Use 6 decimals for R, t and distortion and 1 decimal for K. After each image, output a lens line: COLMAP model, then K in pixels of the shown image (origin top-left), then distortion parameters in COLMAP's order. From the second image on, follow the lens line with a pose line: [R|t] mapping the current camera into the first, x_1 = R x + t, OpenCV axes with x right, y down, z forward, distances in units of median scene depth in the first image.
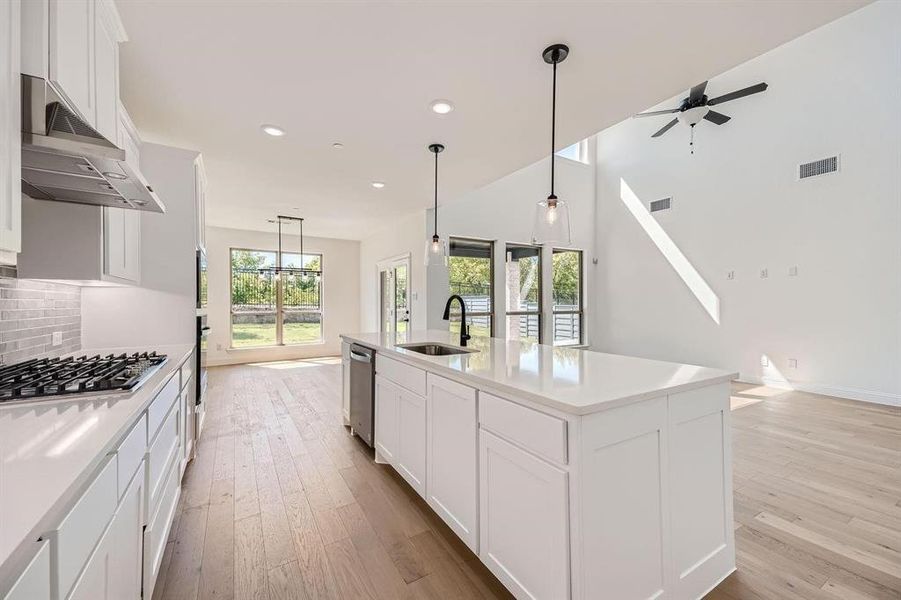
lens RADIAL K [[349.4, 0, 450.1], [0, 349.4, 300.4], [0, 0, 1]] dist [0.024642, -0.003729]
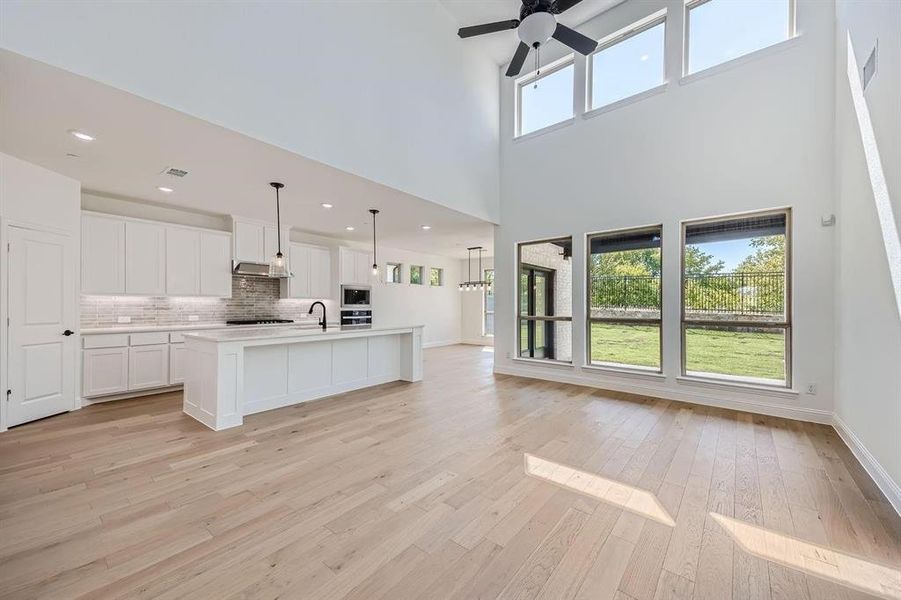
lens RADIAL K [[349.4, 0, 450.7], [0, 349.4, 301.4], [0, 0, 1]] dist [0.024642, -0.003729]
pose [[0.335923, -0.003811, -0.941882, 0.768305], [0.004146, 0.999988, -0.002567, -0.003840], [0.941880, -0.003043, 0.335934, 0.369468]]
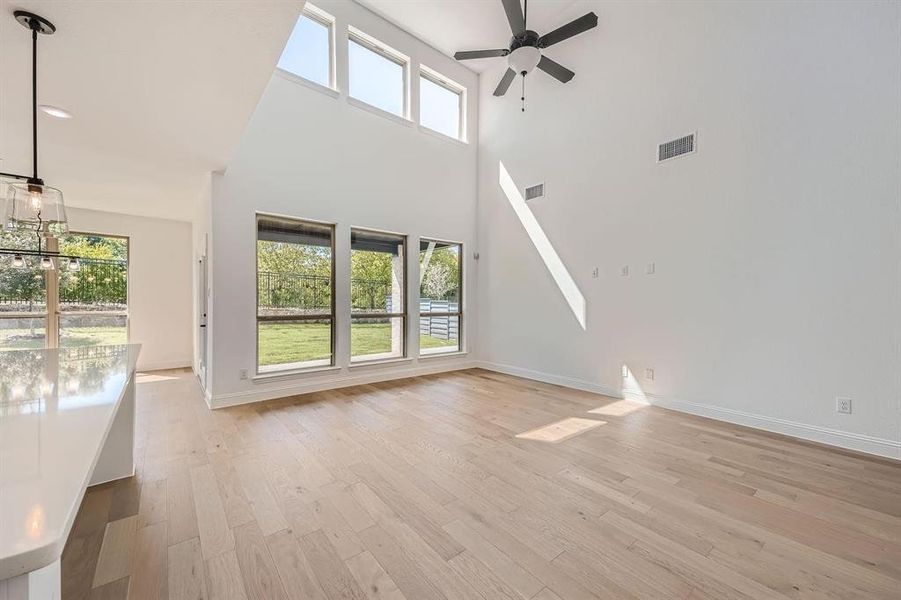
lens RADIAL K [[349.4, 0, 454.1], [0, 349.4, 303.9], [0, 0, 1]] dist [0.024642, -0.003729]
pose [[0.989954, 0.007866, 0.141170, 0.256749], [-0.009129, 0.999924, 0.008303, 0.001346], [-0.141093, -0.009508, 0.989951, 0.153996]]
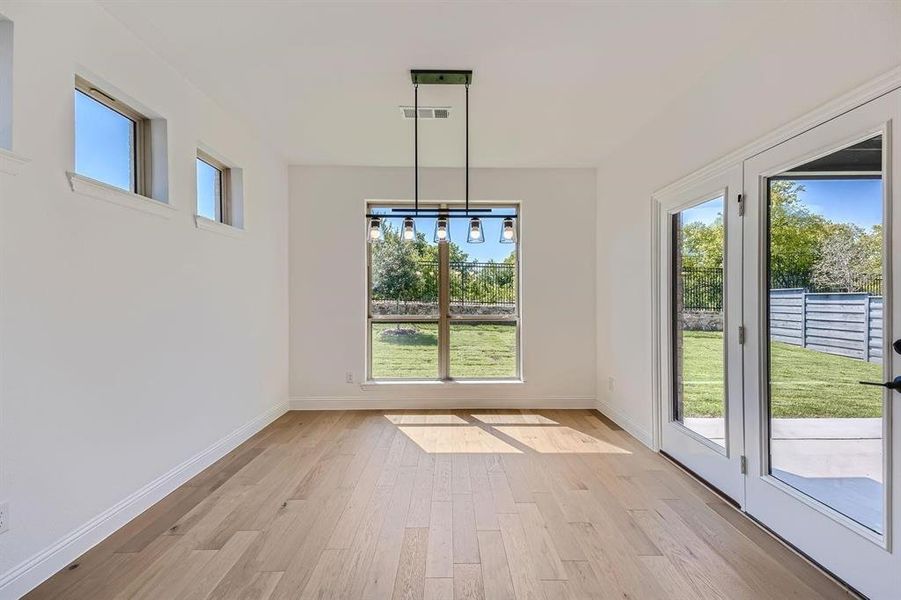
lens RADIAL K [[369.0, 0, 452.6], [0, 369.0, 300.6], [0, 0, 1]] dist [0.001797, 0.000072]
pose [[0.861446, 0.002806, -0.507842, -0.222868], [0.001275, 0.999970, 0.007688, 0.005051], [0.507848, -0.007270, 0.861416, 0.618000]]
